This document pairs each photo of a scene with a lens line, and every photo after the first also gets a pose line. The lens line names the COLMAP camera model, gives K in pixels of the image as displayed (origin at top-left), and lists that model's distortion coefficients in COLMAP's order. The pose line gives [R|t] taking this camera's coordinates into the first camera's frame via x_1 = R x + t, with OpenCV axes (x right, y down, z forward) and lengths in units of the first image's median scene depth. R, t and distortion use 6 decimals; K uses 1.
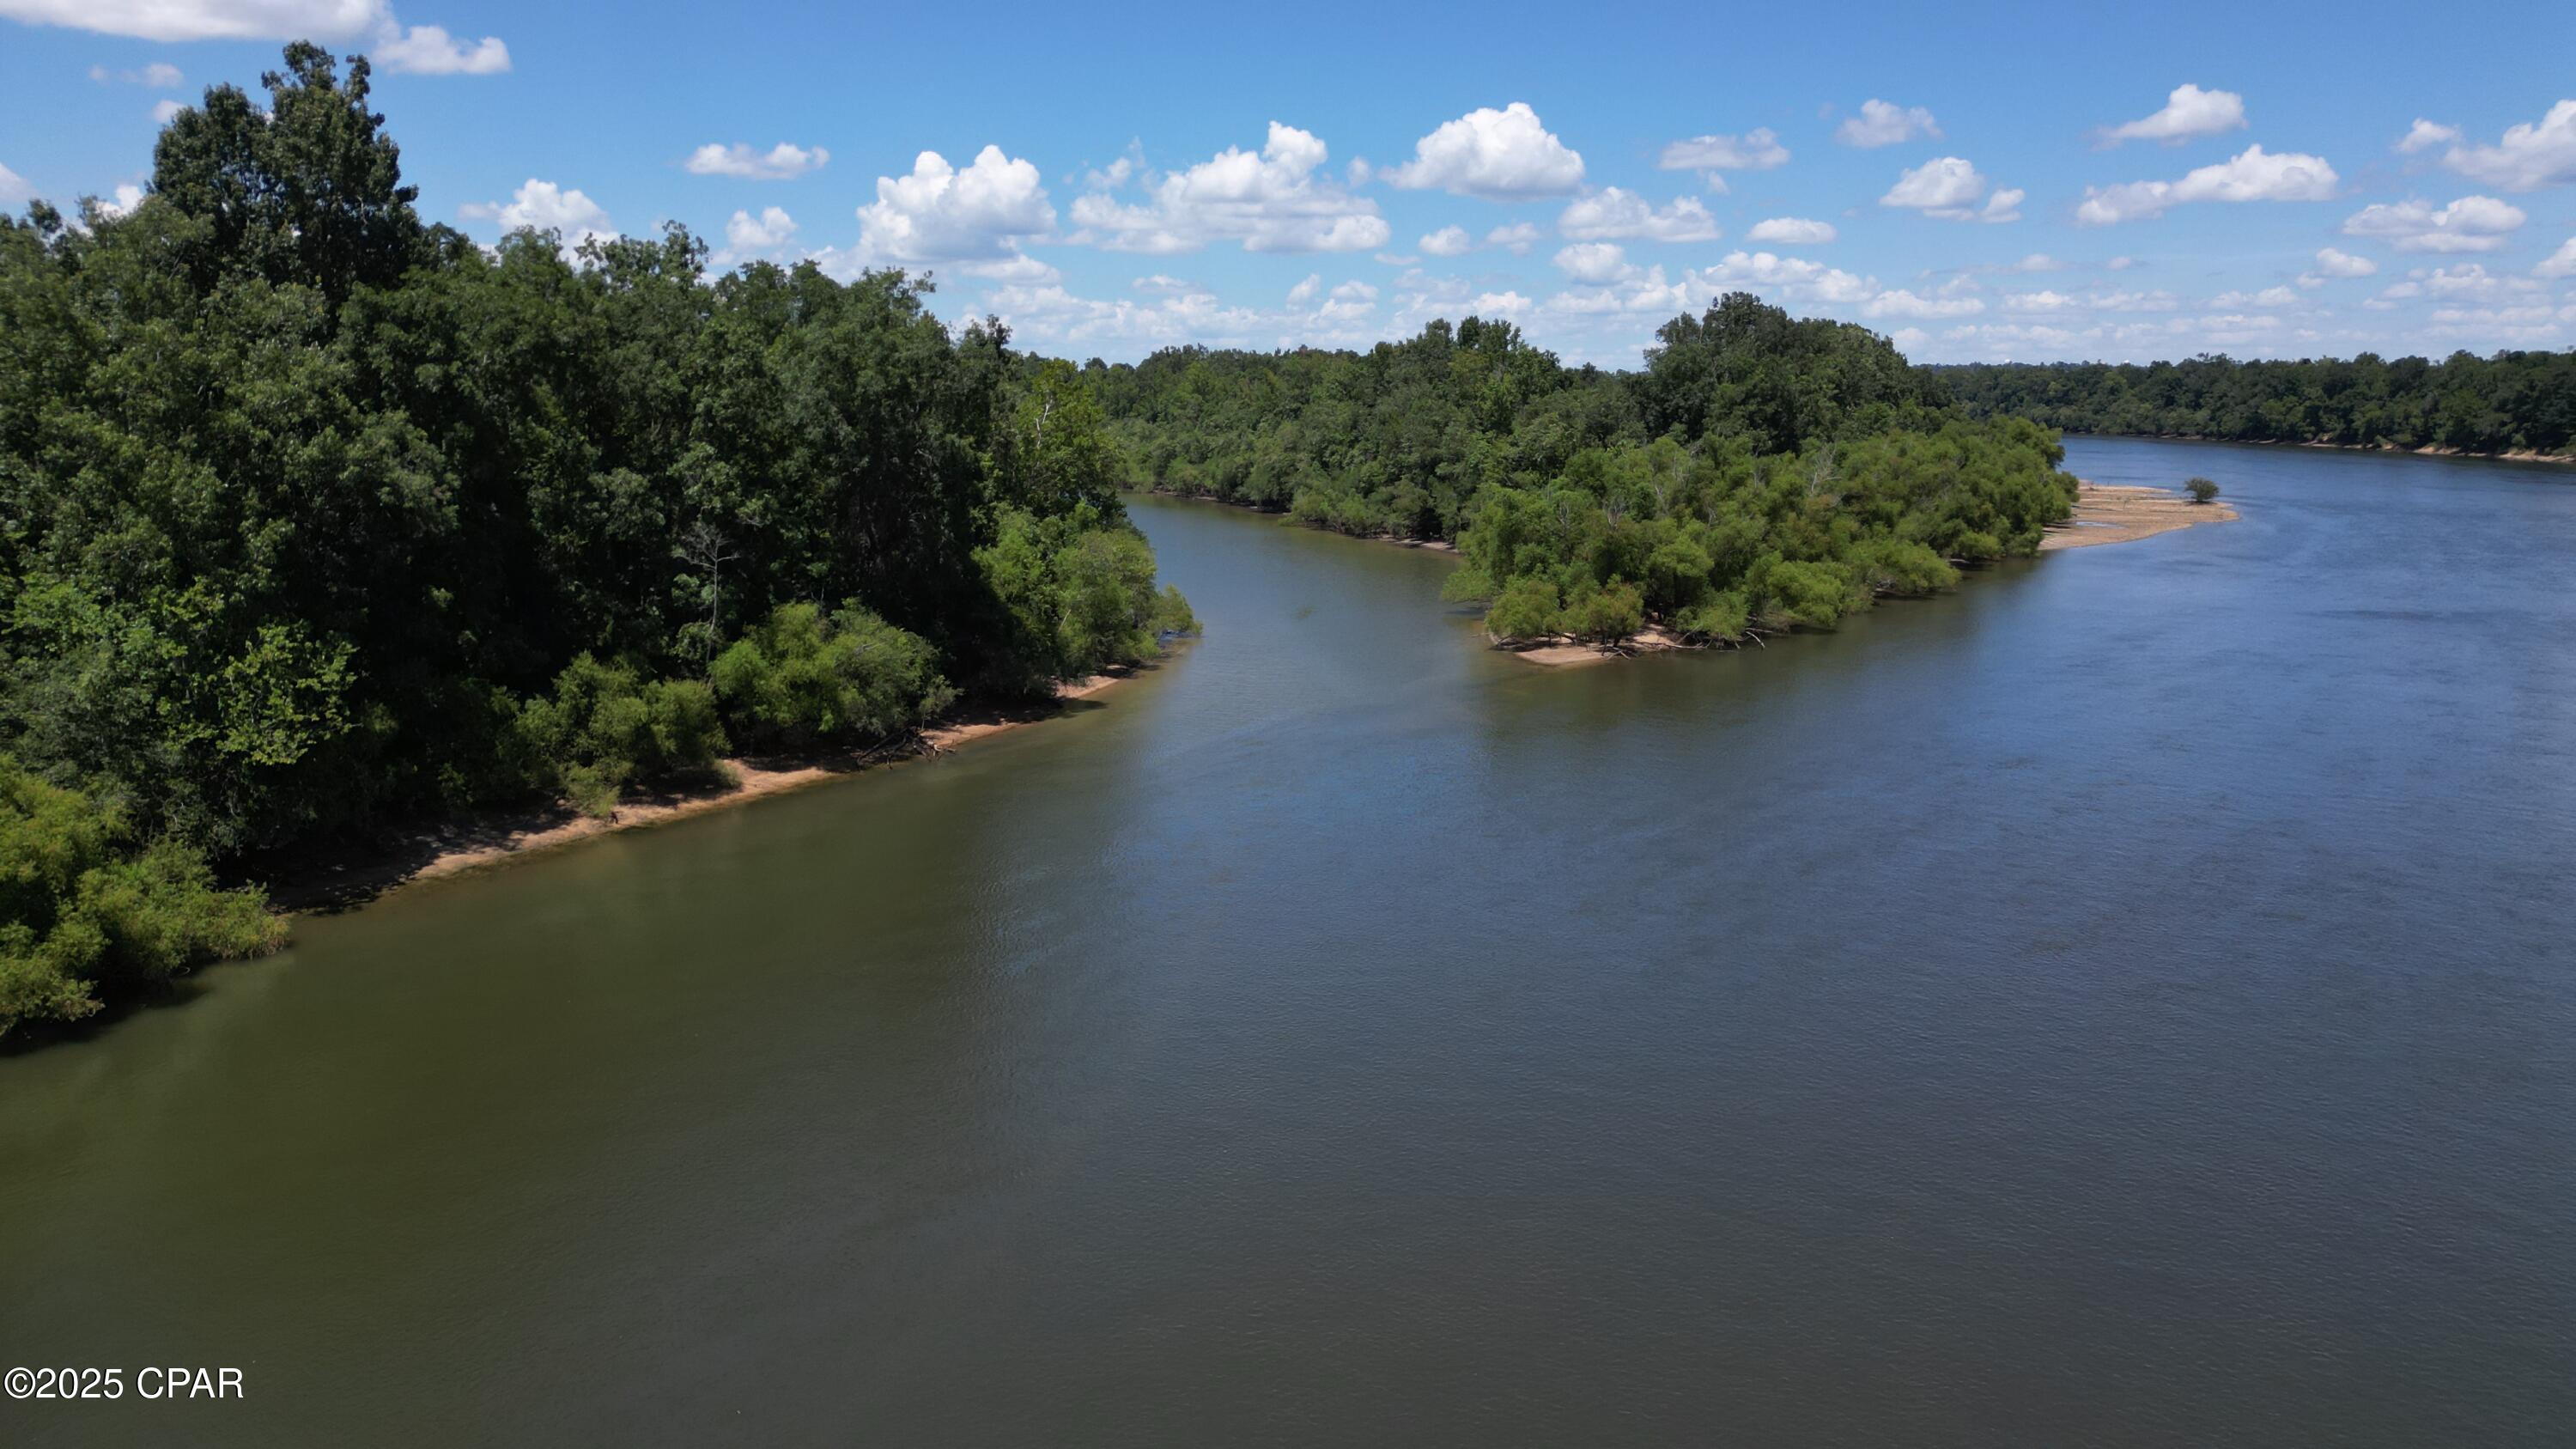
lens RADIAL K [[1778.5, 0, 1288.0], [0, 1778.5, 724.5], [0, 0, 1]] dist [0.095384, -0.101024]
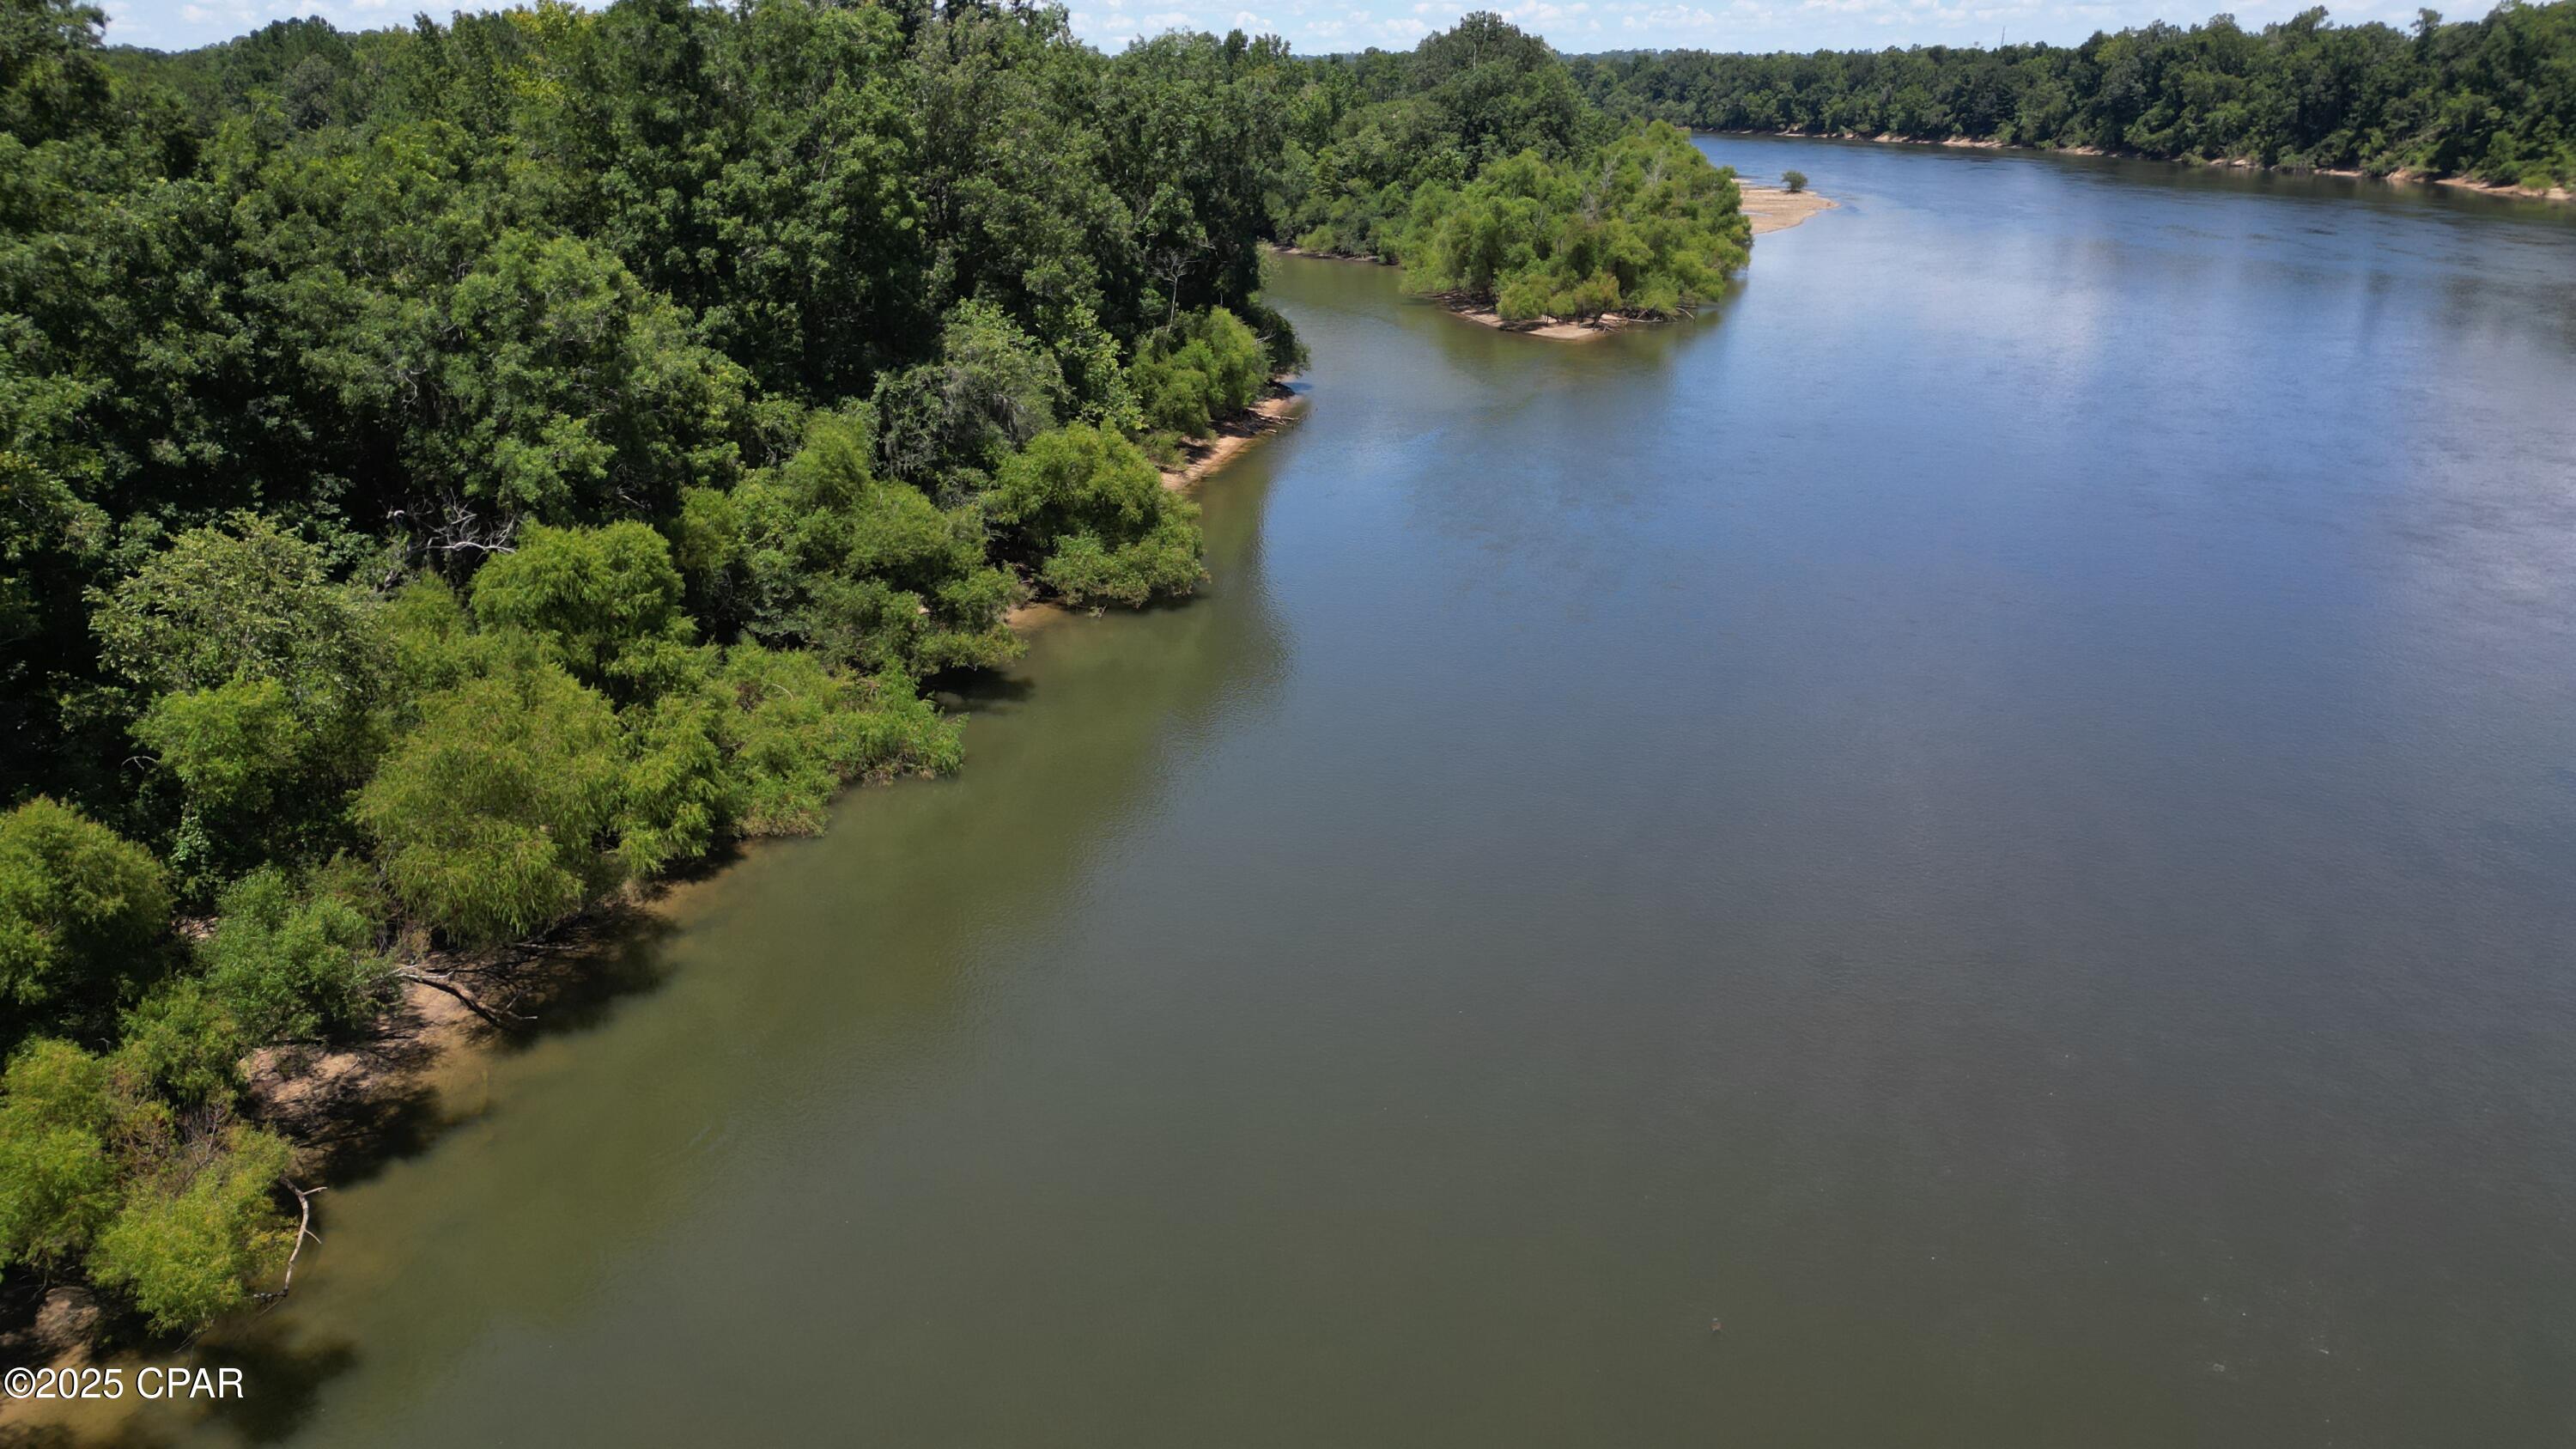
lens RADIAL K [[1815.1, 0, 1288.0], [0, 1815.1, 724.5], [0, 0, 1]] dist [0.050012, -0.035049]
pose [[0.955593, -0.103198, 0.276028, -0.107828], [0.058761, 0.984595, 0.164681, 0.003072], [-0.288770, -0.141149, 0.946937, -0.057329]]
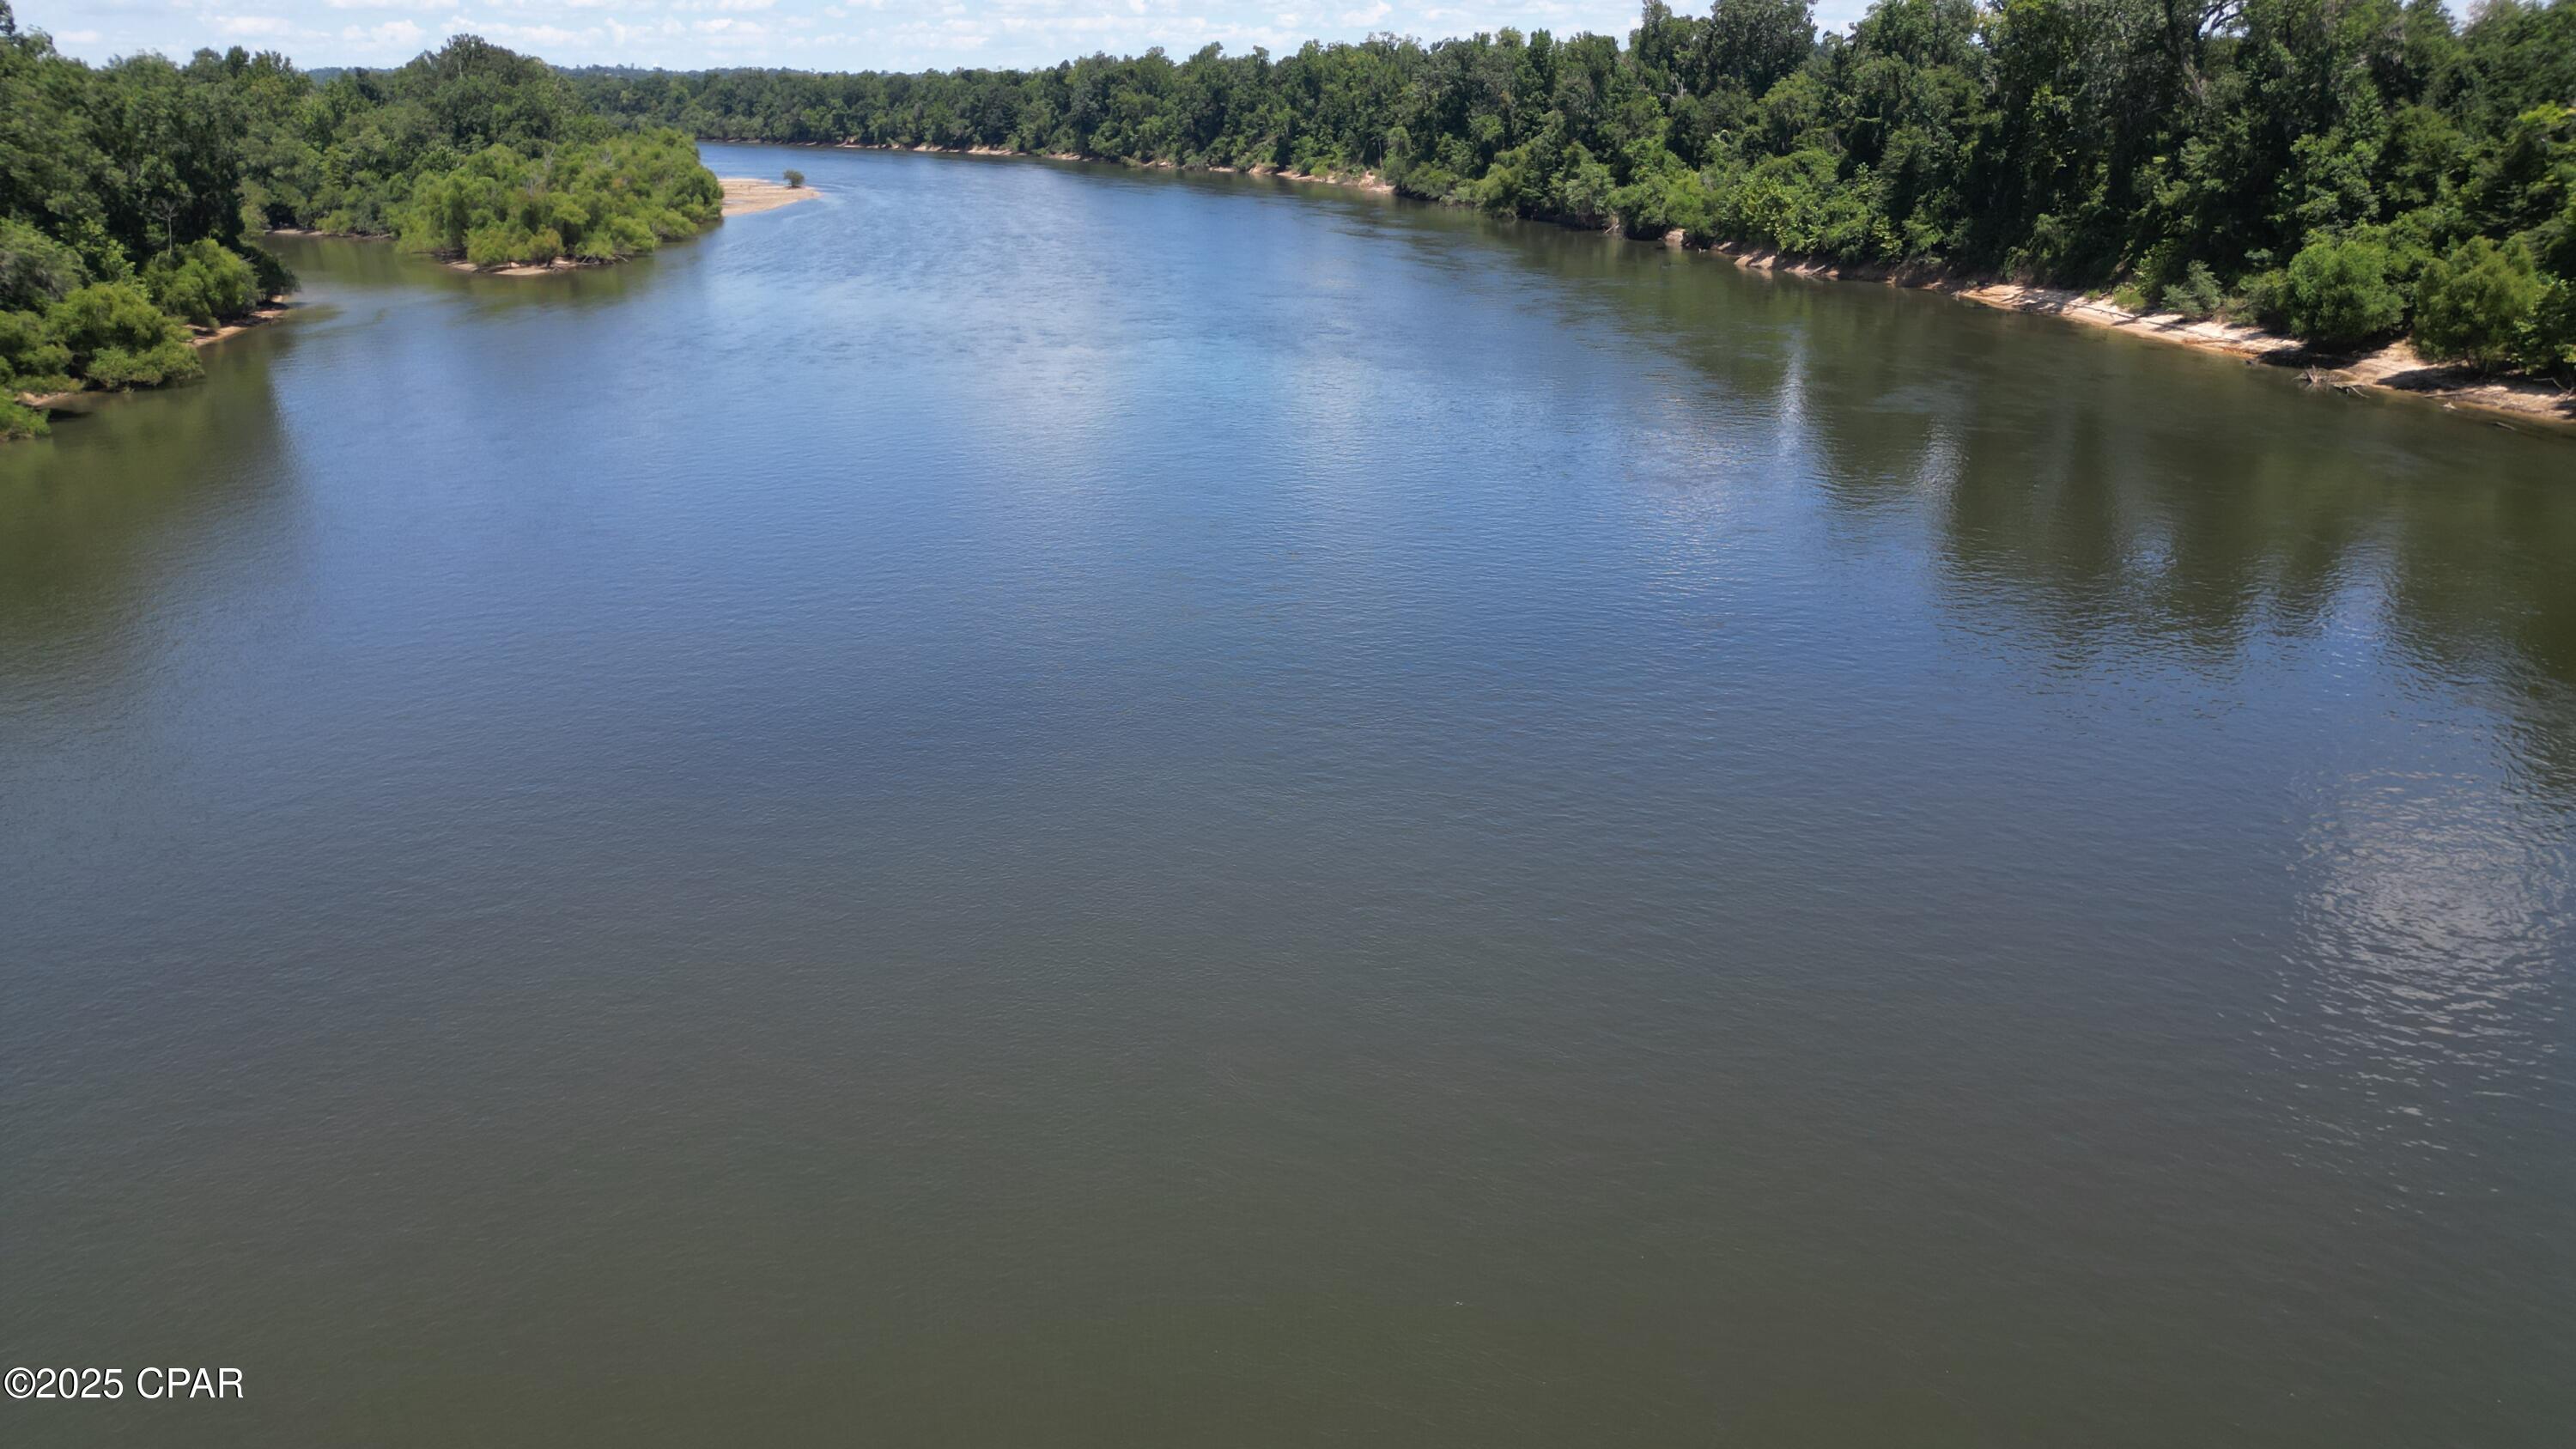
lens RADIAL K [[1815.1, 0, 1288.0], [0, 1815.1, 724.5], [0, 0, 1]] dist [0.050012, -0.035049]
pose [[0.736600, -0.227697, 0.636847, -0.138084], [0.131006, 0.971826, 0.195938, 0.035612], [-0.663519, -0.060897, 0.745677, -0.224403]]
